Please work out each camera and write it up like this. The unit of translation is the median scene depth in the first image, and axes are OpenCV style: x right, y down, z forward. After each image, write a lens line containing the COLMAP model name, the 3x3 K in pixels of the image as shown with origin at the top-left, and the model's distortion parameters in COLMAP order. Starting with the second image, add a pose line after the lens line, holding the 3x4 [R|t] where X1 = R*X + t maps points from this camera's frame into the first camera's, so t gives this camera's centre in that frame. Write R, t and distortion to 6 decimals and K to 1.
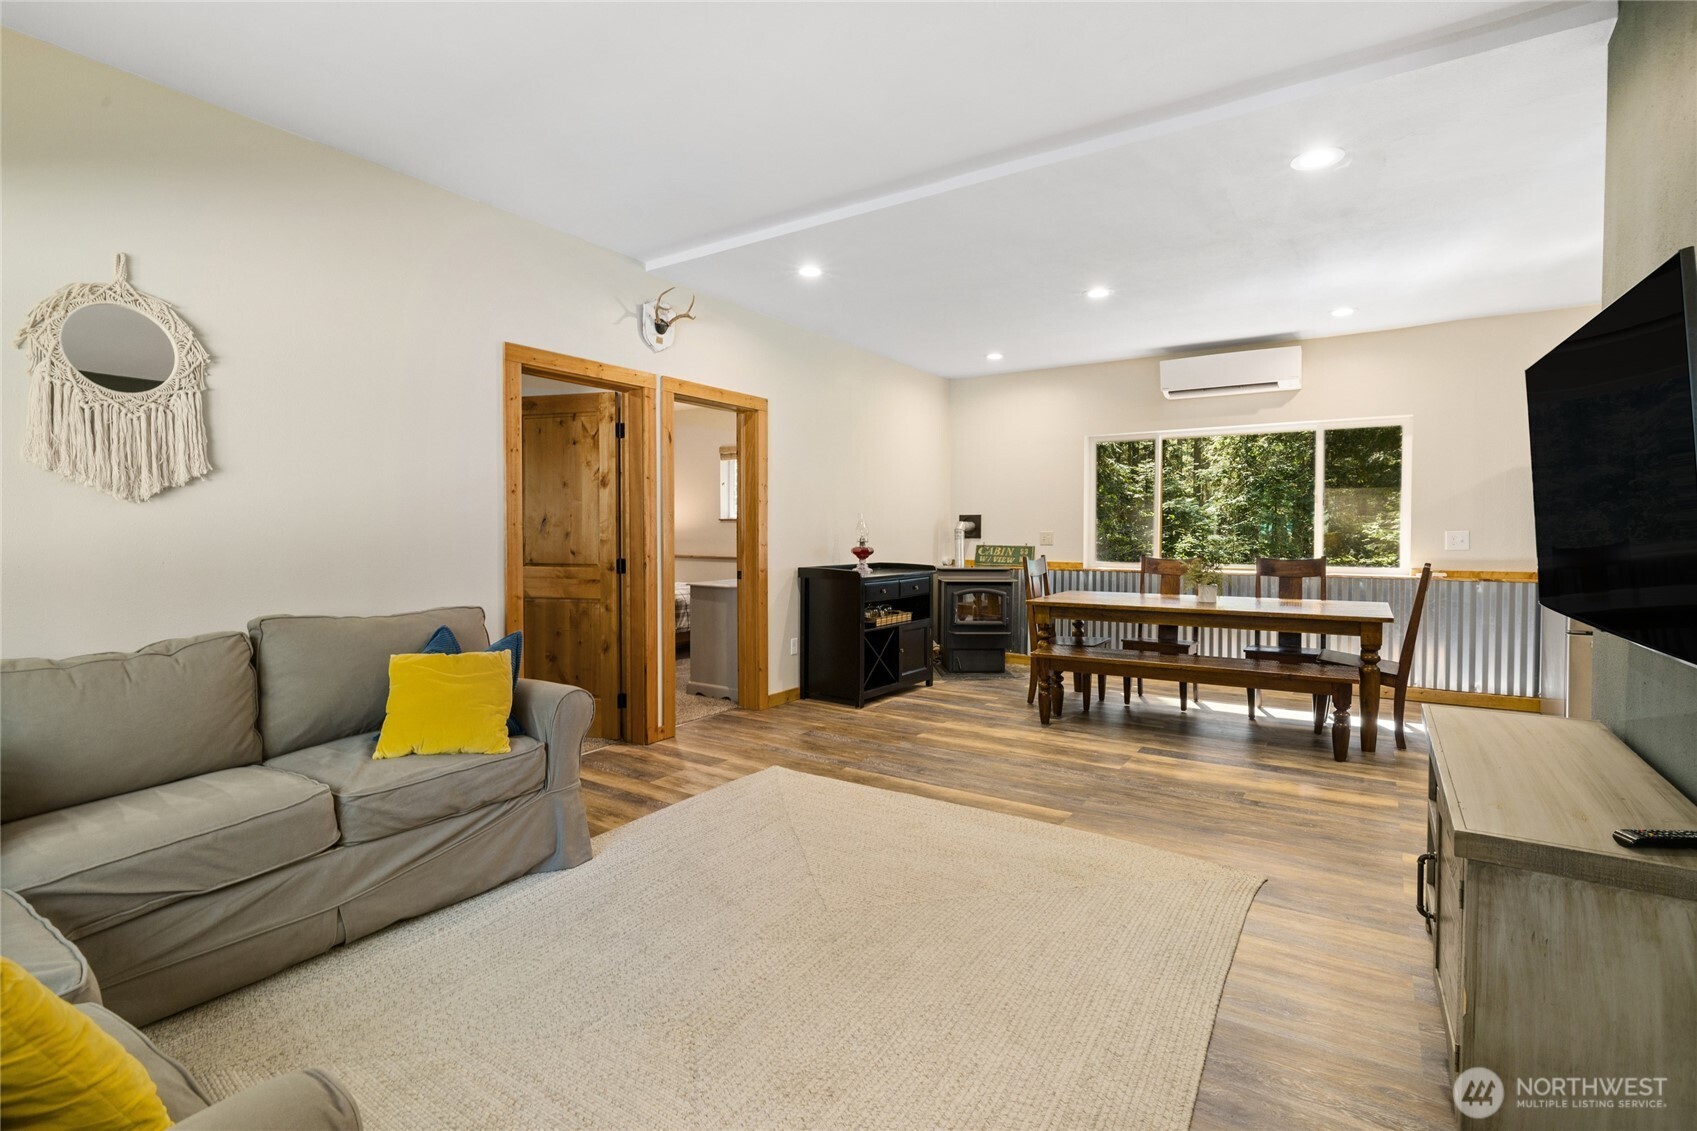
lens RADIAL K [[792.2, 0, 842.7], [0, 792.2, 561.8], [0, 0, 1]] dist [-0.005761, -0.000304]
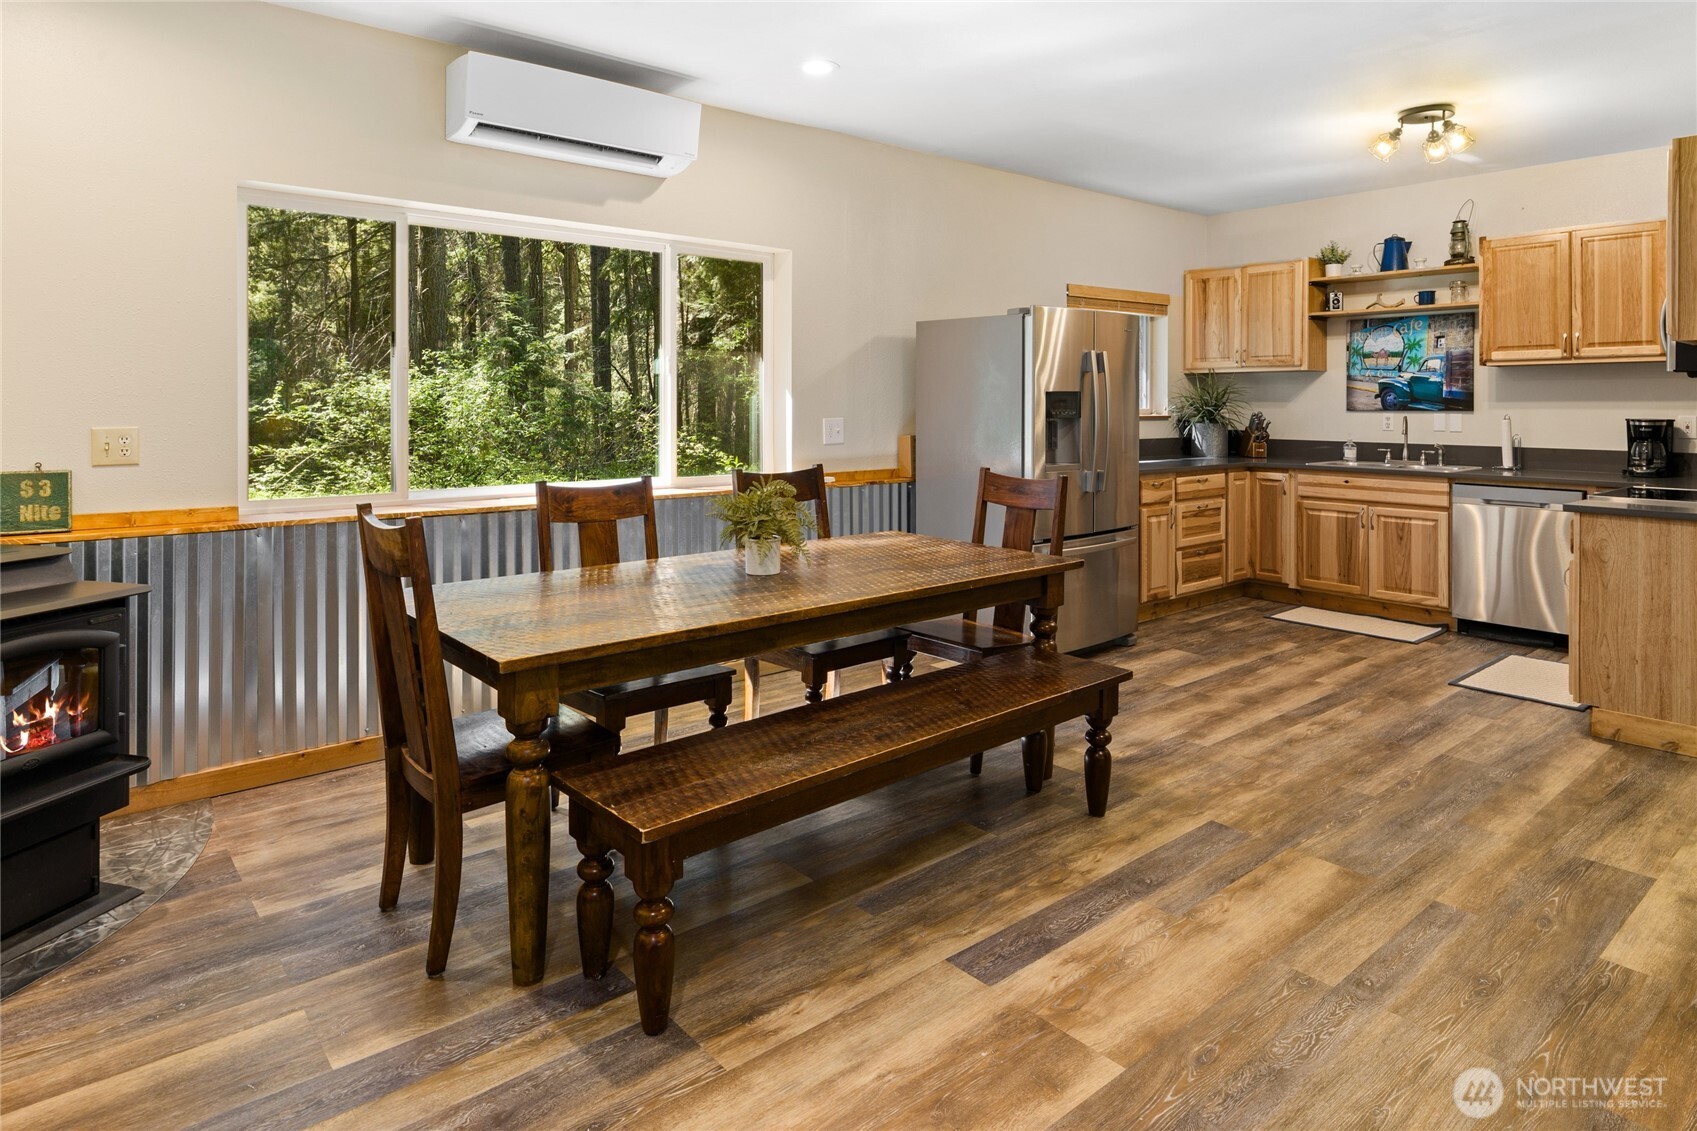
lens RADIAL K [[999.5, 0, 845.4], [0, 999.5, 405.5], [0, 0, 1]] dist [-0.001503, 0.000647]
pose [[0.270133, -0.002998, 0.962818, -0.142821], [0.037221, 0.999280, -0.007332, -0.055973], [-0.962103, 0.037818, 0.270050, 0.959718]]
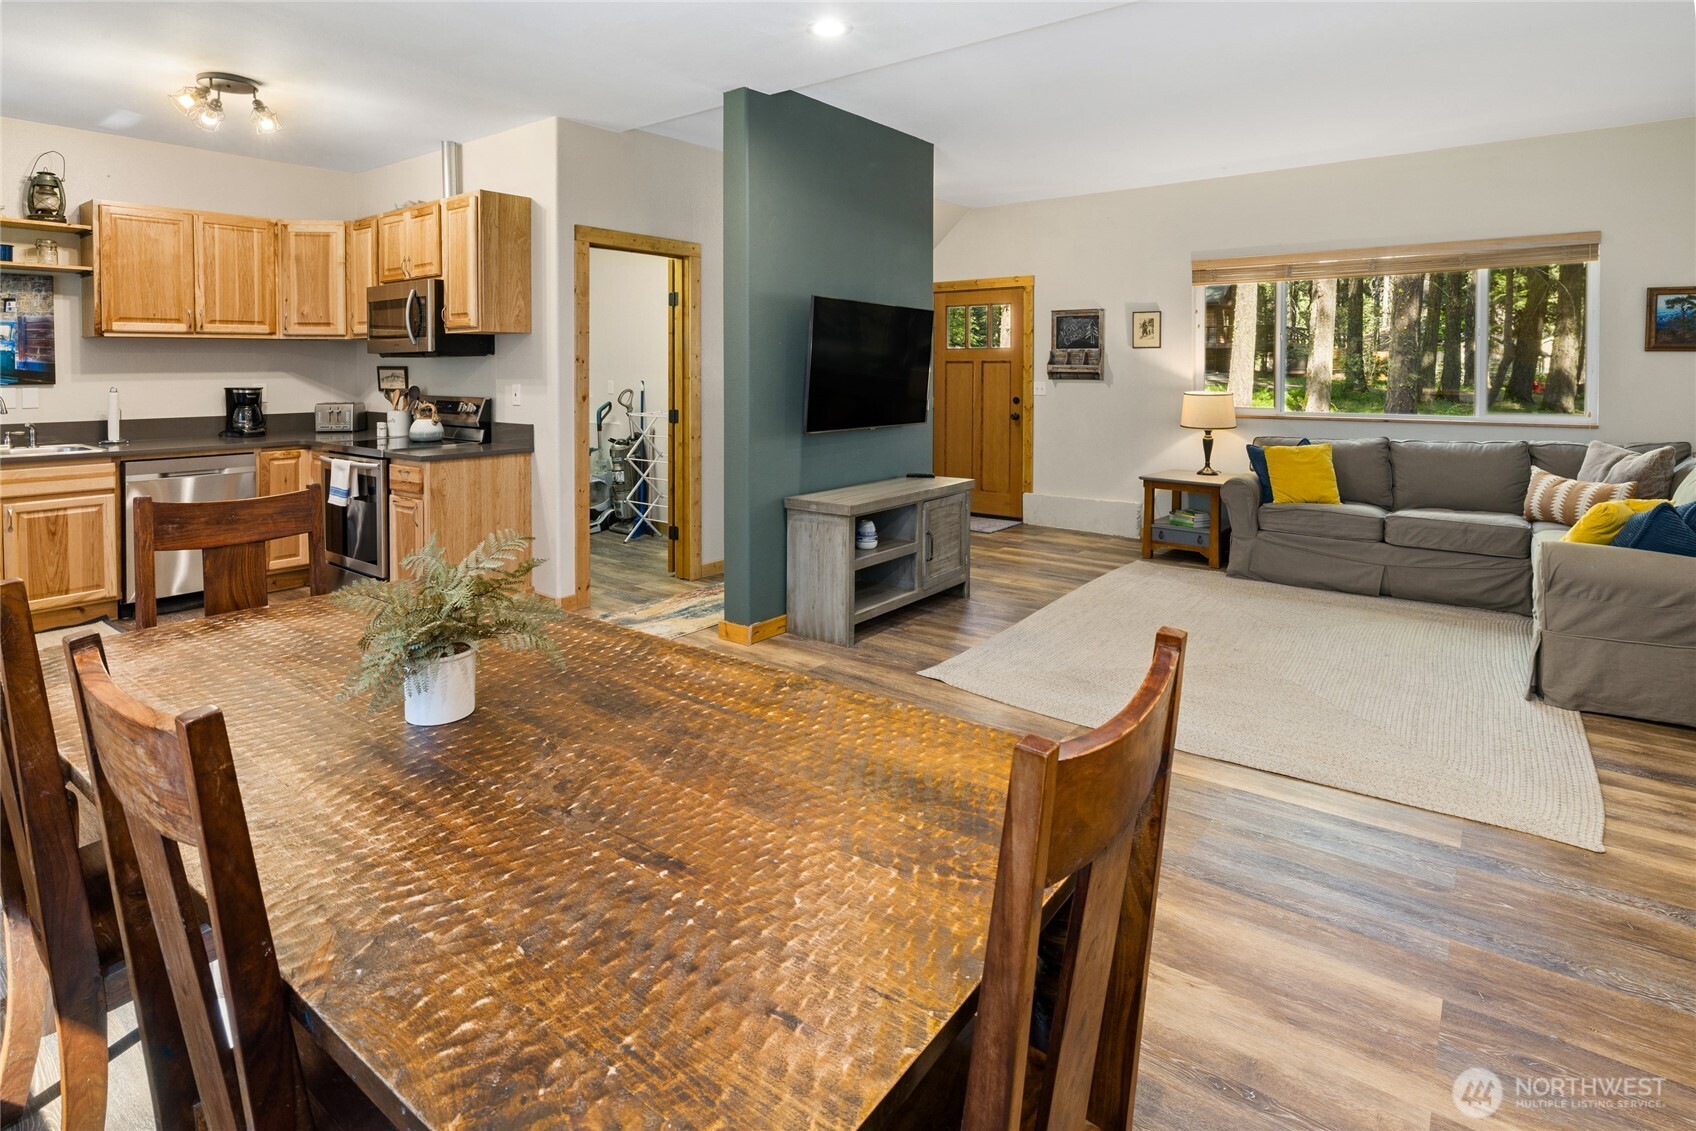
lens RADIAL K [[884.0, 0, 842.5], [0, 884.0, 387.9], [0, 0, 1]] dist [-0.005339, 0.000626]
pose [[-0.998788, 0.001268, 0.049206, 0.389010], [0.004507, 0.997823, 0.065787, -0.091209], [-0.049016, 0.065929, -0.996620, 1.570990]]
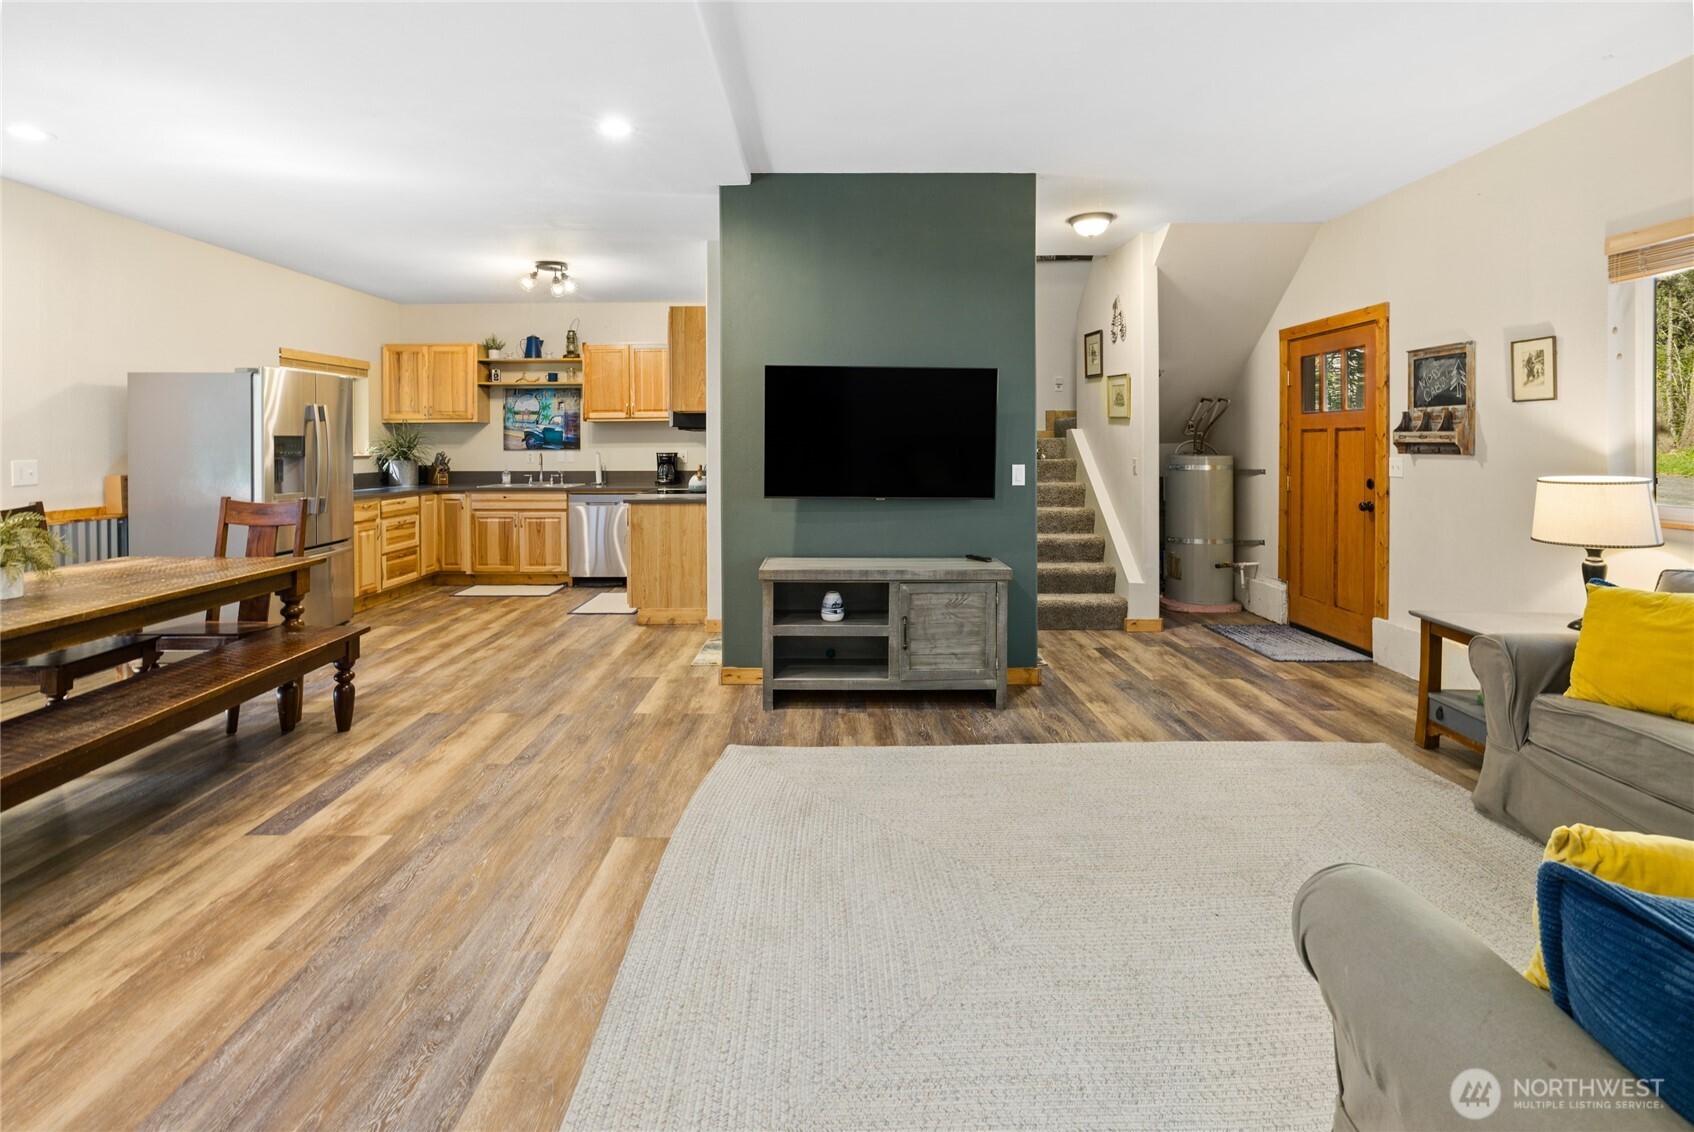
lens RADIAL K [[792.7, 0, 843.7], [0, 792.7, 451.3], [0, 0, 1]] dist [-0.004409, 0.001571]
pose [[-0.567521, -0.004120, 0.823349, -0.373792], [0.036730, 0.998865, 0.030315, -0.053713], [-0.822539, 0.047446, -0.566726, 1.017875]]
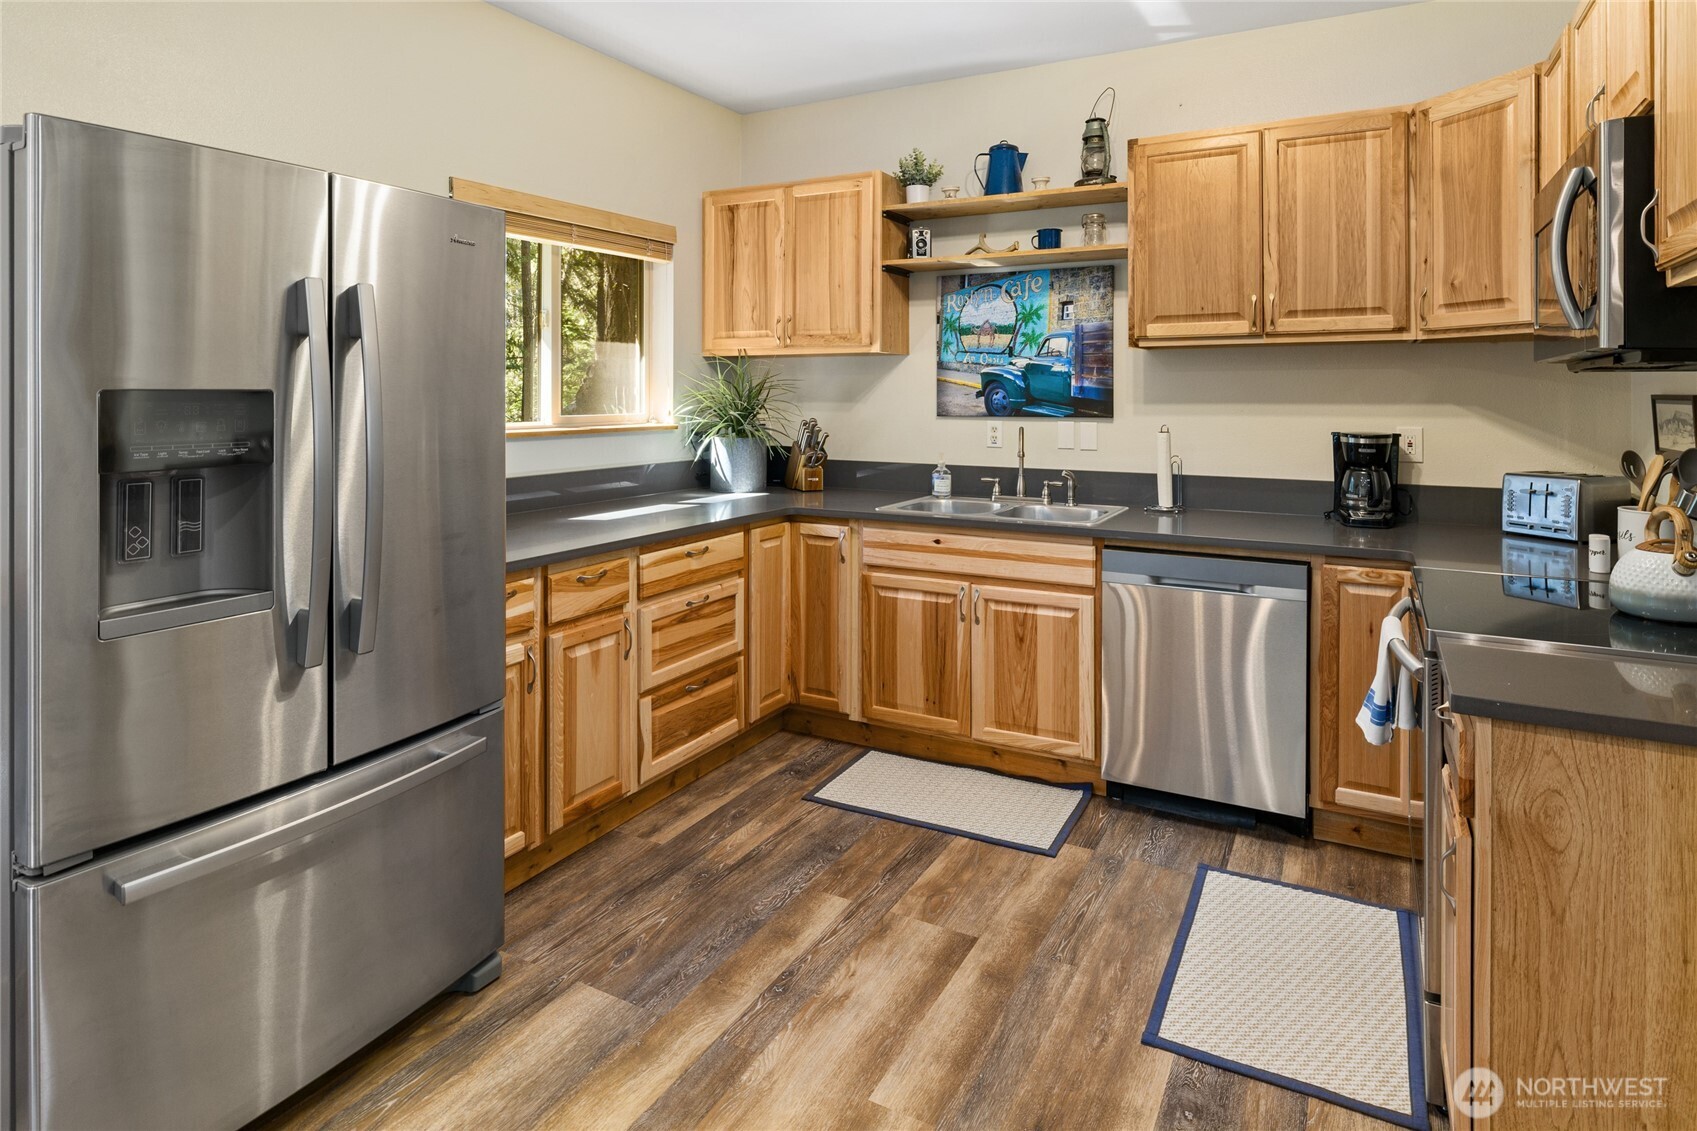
lens RADIAL K [[954.3, 0, 865.5], [0, 954.3, 385.3], [0, 0, 1]] dist [-0.003554, 0.003111]
pose [[-0.117234, 0.007297, 0.993078, 0.622351], [0.038700, 0.999247, -0.002774, -0.061511], [-0.992350, 0.038107, -0.117428, 0.811785]]
